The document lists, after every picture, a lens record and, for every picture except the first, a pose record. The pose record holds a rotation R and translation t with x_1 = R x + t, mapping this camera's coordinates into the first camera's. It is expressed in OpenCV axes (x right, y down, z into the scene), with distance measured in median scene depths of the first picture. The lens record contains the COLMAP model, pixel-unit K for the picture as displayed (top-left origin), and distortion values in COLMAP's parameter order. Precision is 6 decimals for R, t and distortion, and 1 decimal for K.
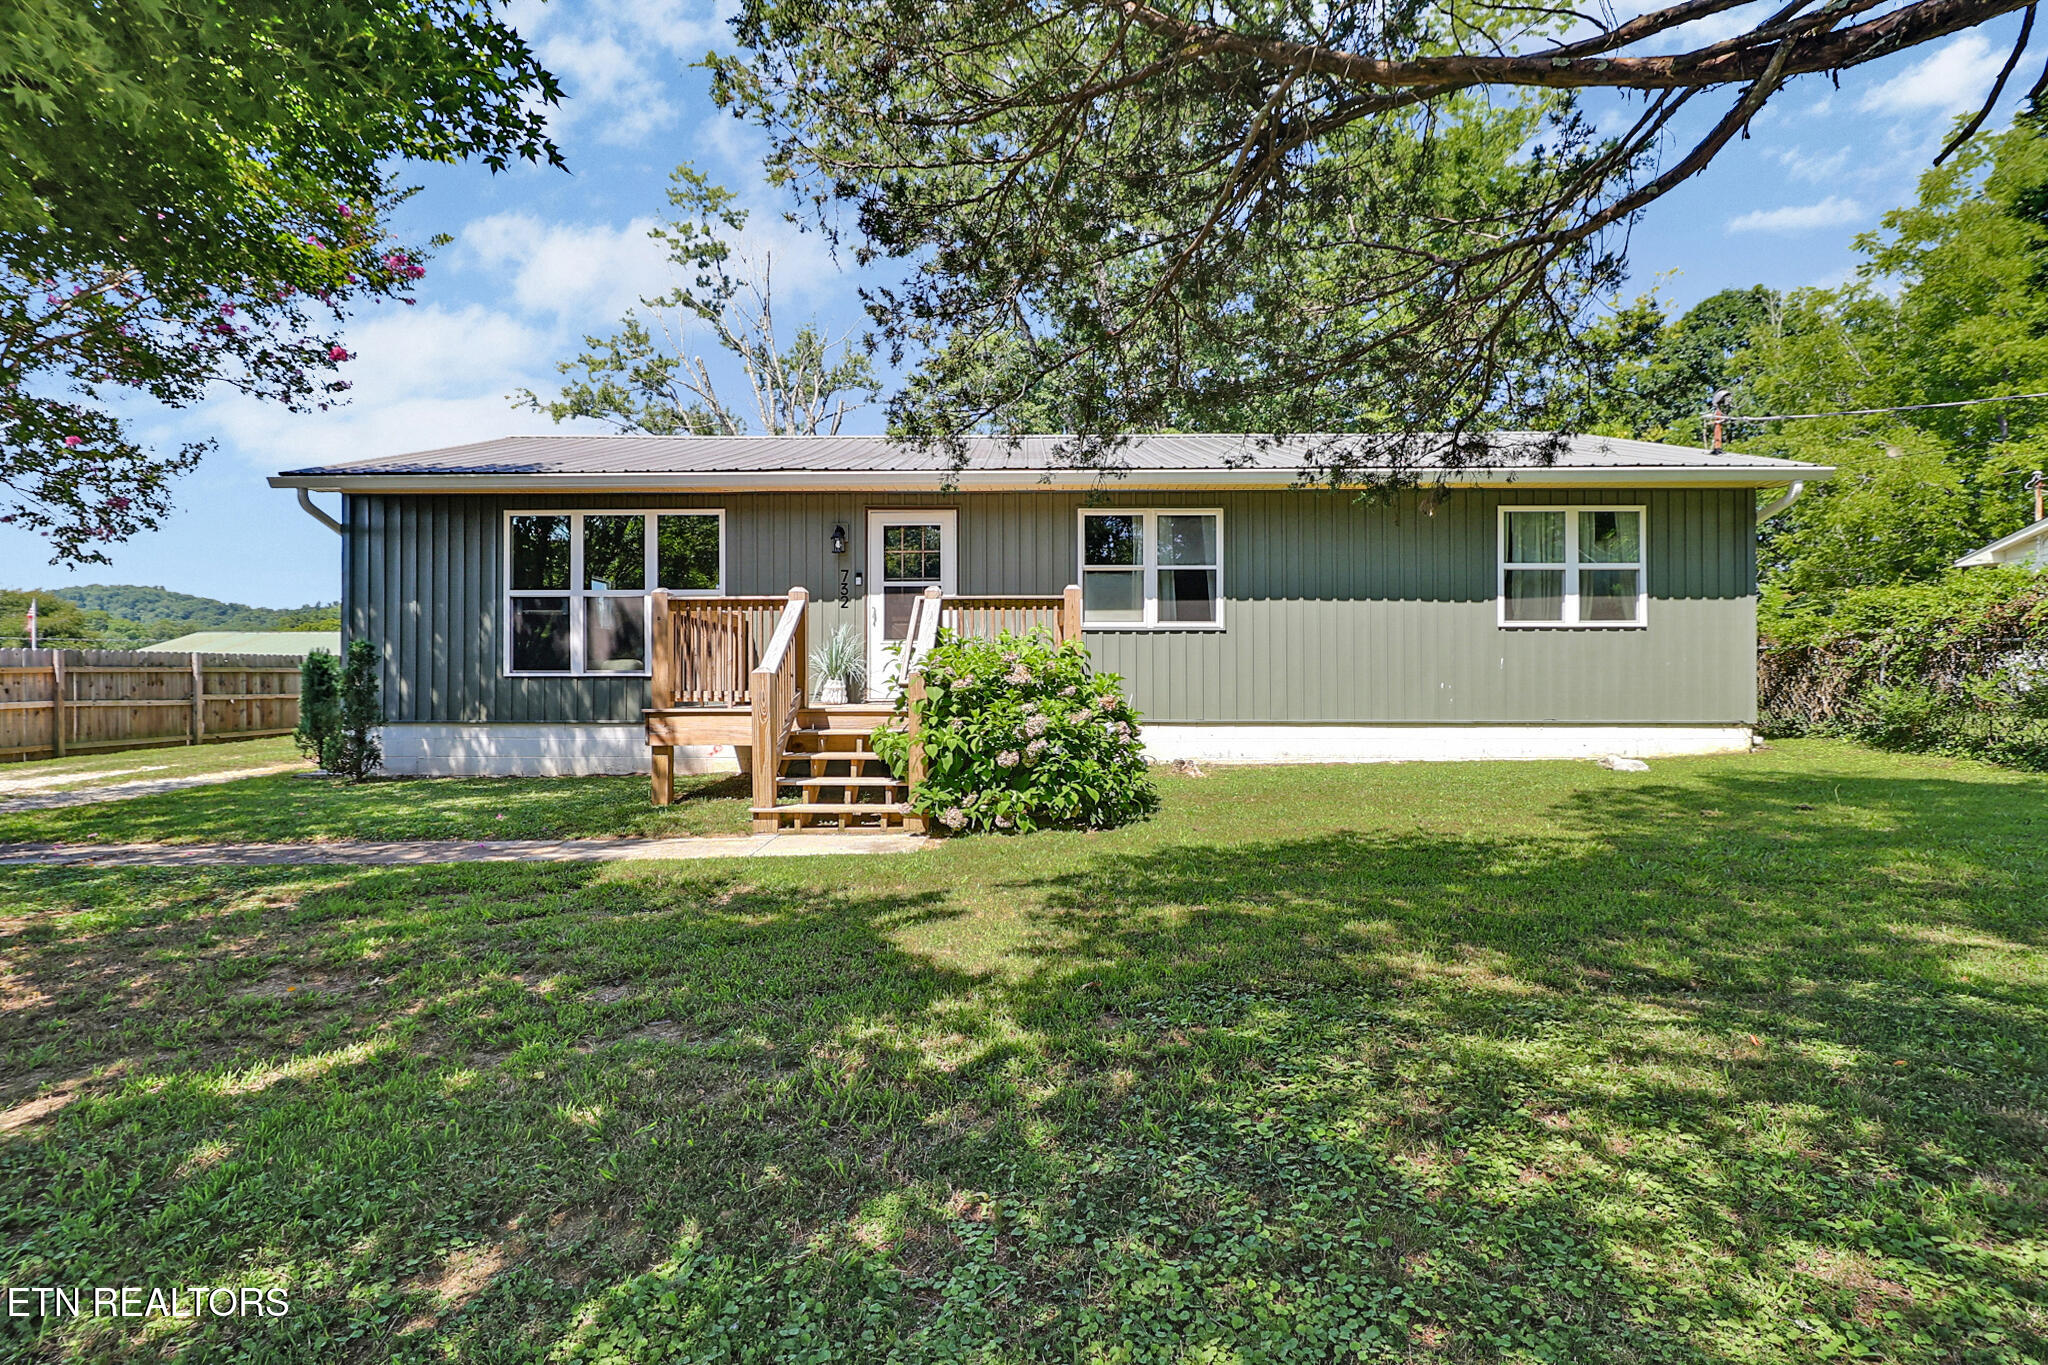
lens RADIAL K [[986.0, 0, 1026.4], [0, 986.0, 677.1], [0, 0, 1]] dist [-0.010084, -0.000495]
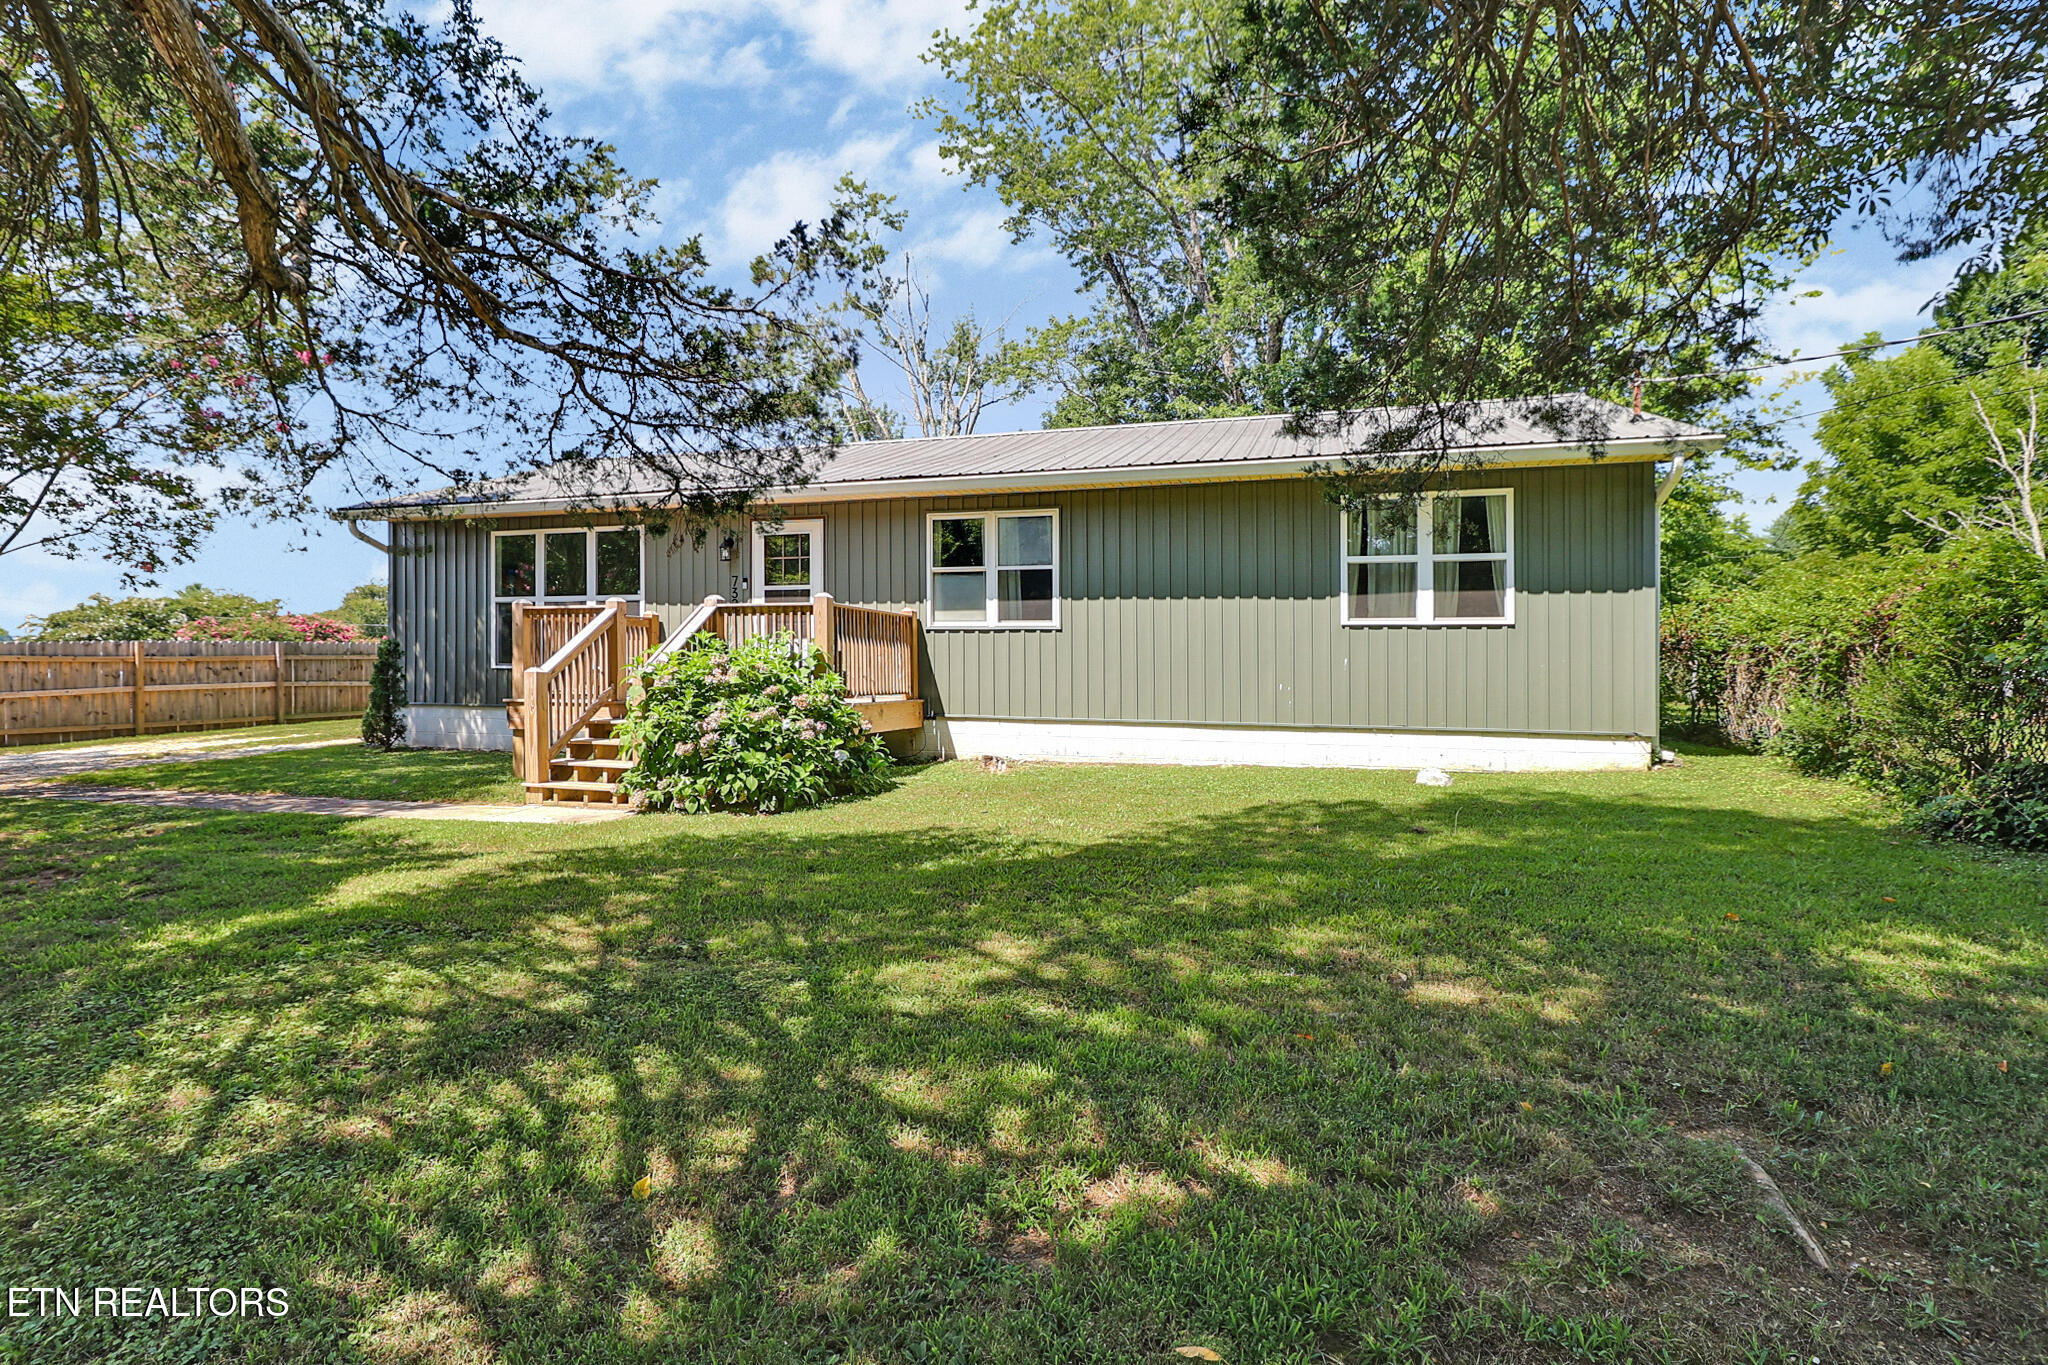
lens RADIAL K [[1040.1, 0, 1035.5], [0, 1040.1, 676.0], [0, 0, 1]] dist [-0.009547, 0.000035]
pose [[0.955815, 0.011204, -0.293755, 0.491456], [-0.006357, 0.999828, 0.017450, -0.018000], [0.293900, -0.014811, 0.955722, -0.028870]]
